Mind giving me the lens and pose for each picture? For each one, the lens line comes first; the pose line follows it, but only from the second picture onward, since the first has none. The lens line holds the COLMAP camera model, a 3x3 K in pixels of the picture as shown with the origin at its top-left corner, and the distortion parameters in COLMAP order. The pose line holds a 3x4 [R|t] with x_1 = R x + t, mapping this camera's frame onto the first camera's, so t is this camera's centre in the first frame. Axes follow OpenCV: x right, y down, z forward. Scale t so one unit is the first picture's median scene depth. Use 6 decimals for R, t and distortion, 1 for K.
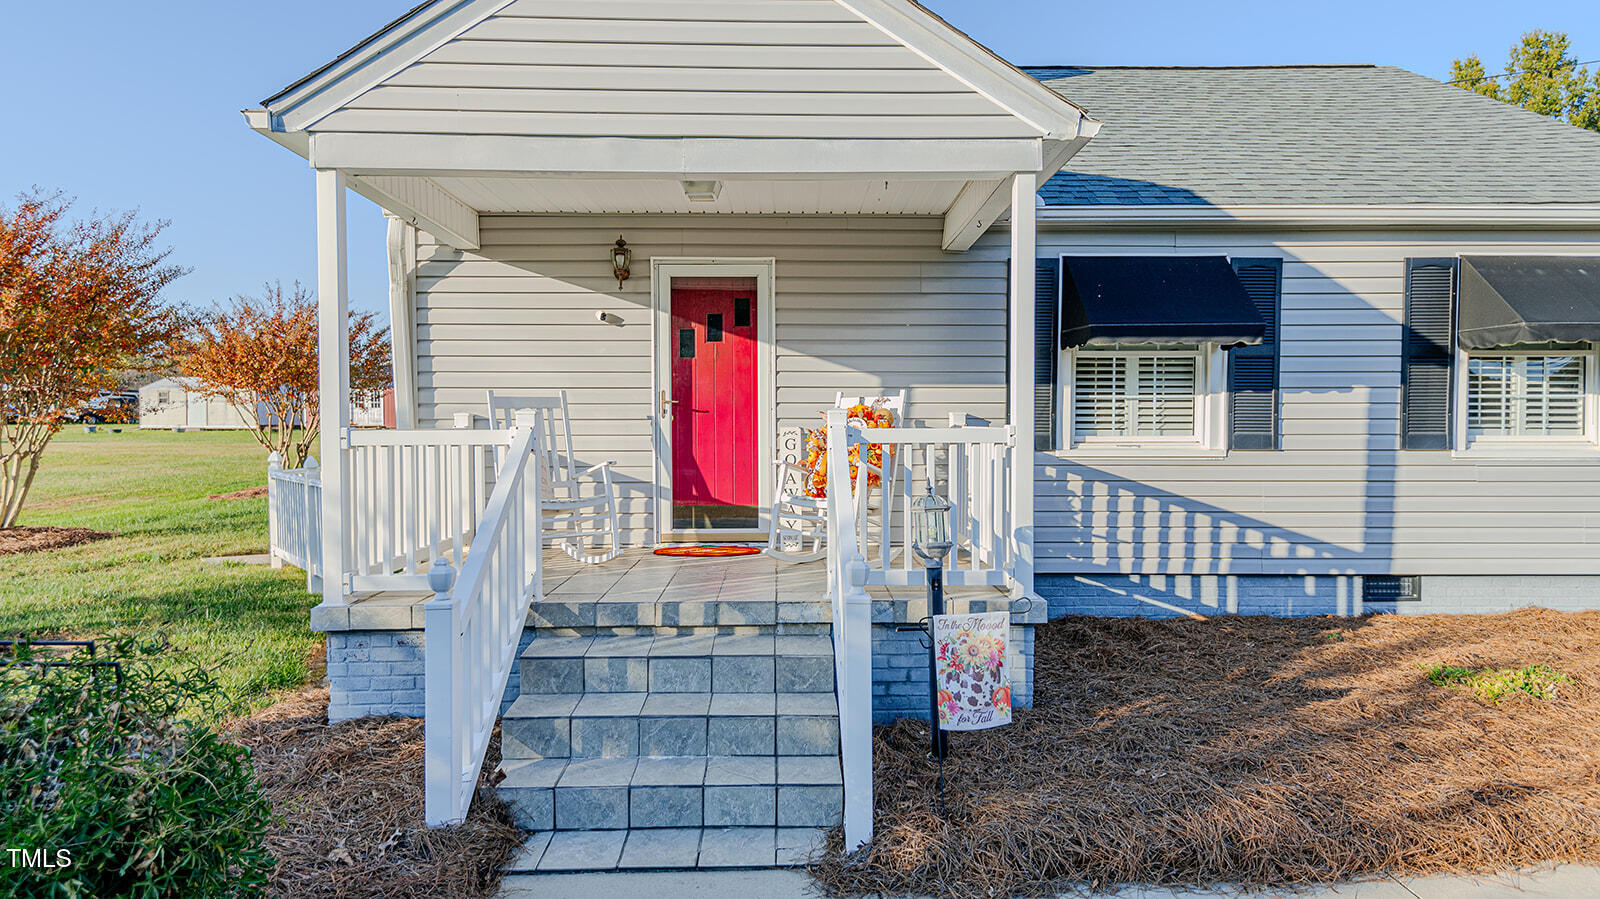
lens RADIAL K [[957.4, 0, 800.0], [0, 957.4, 449.5], [0, 0, 1]] dist [0.050823, -0.037456]
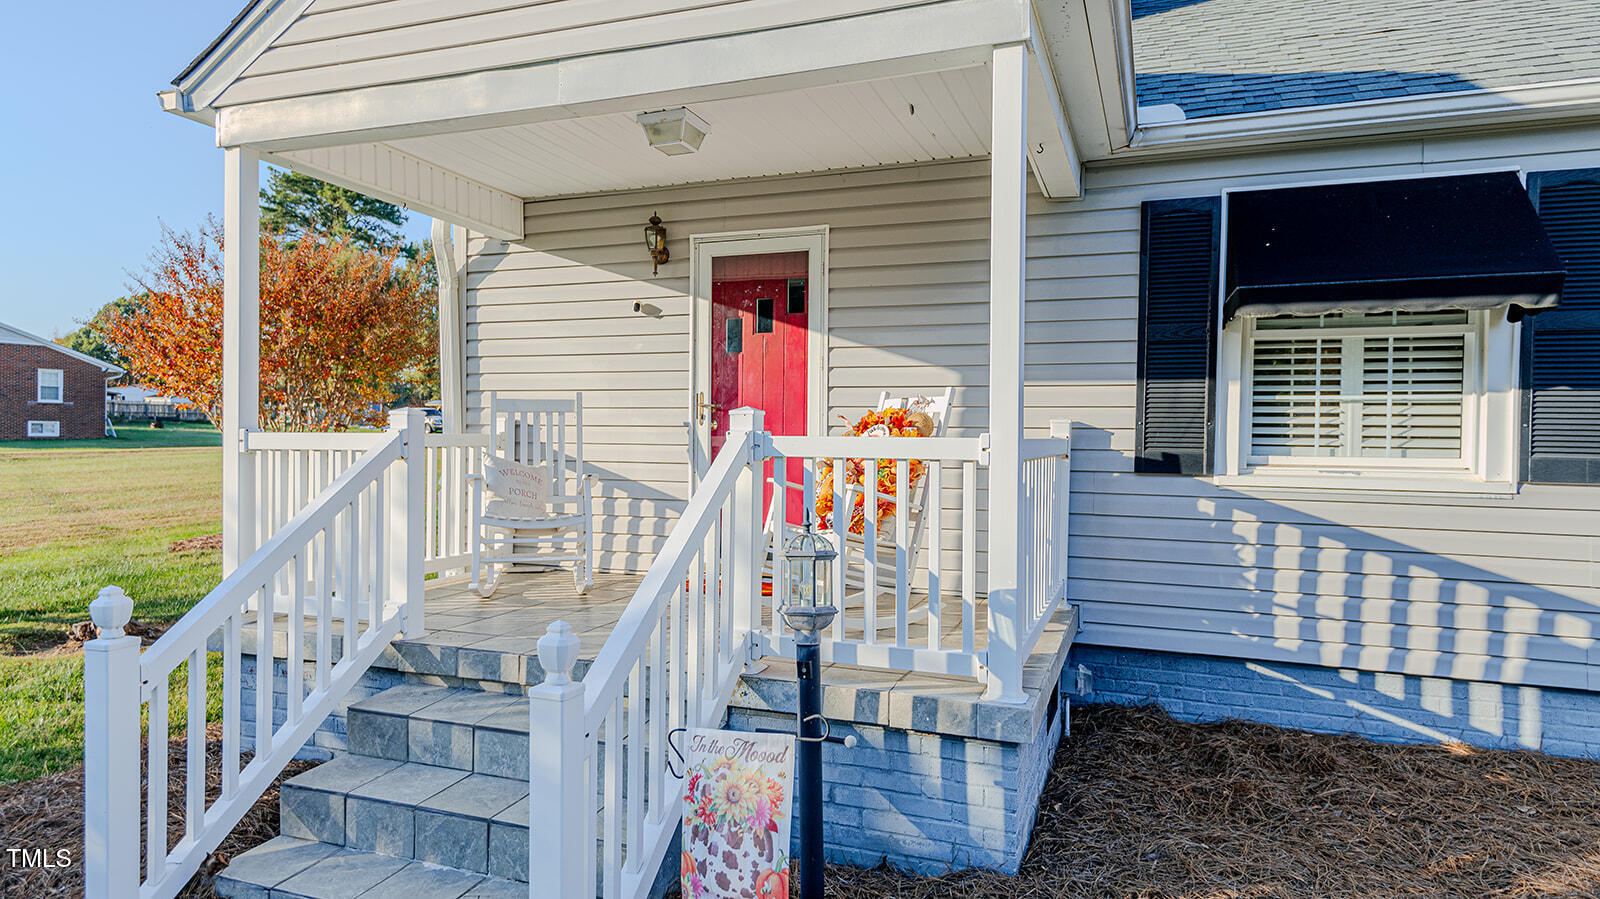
lens RADIAL K [[957.4, 0, 800.0], [0, 957.4, 449.5], [0, 0, 1]] dist [0.050823, -0.037456]
pose [[0.925524, 0.016271, -0.378339, 0.253901], [-0.022807, 0.999658, -0.012801, -0.002401], [0.378002, 0.020477, 0.925578, 0.250991]]
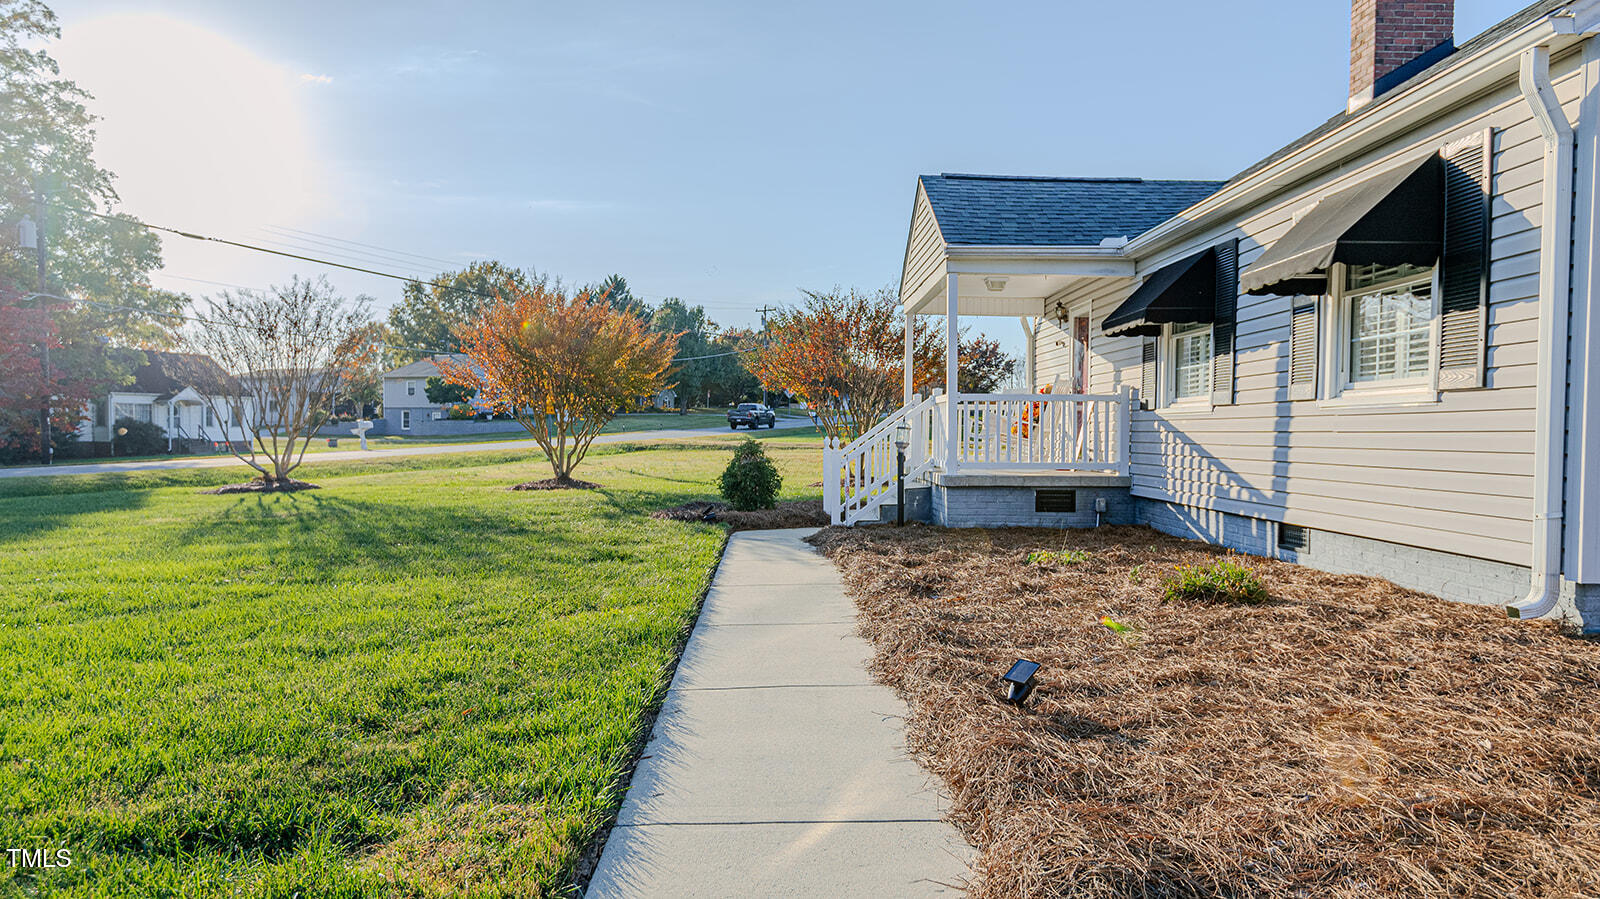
lens RADIAL K [[957.4, 0, 800.0], [0, 957.4, 449.5], [0, 0, 1]] dist [0.050823, -0.037456]
pose [[0.000907, 0.019162, -0.999816, 1.647551], [-0.034777, 0.999212, 0.019119, 0.049922], [0.999395, 0.034753, 0.001573, 0.487641]]
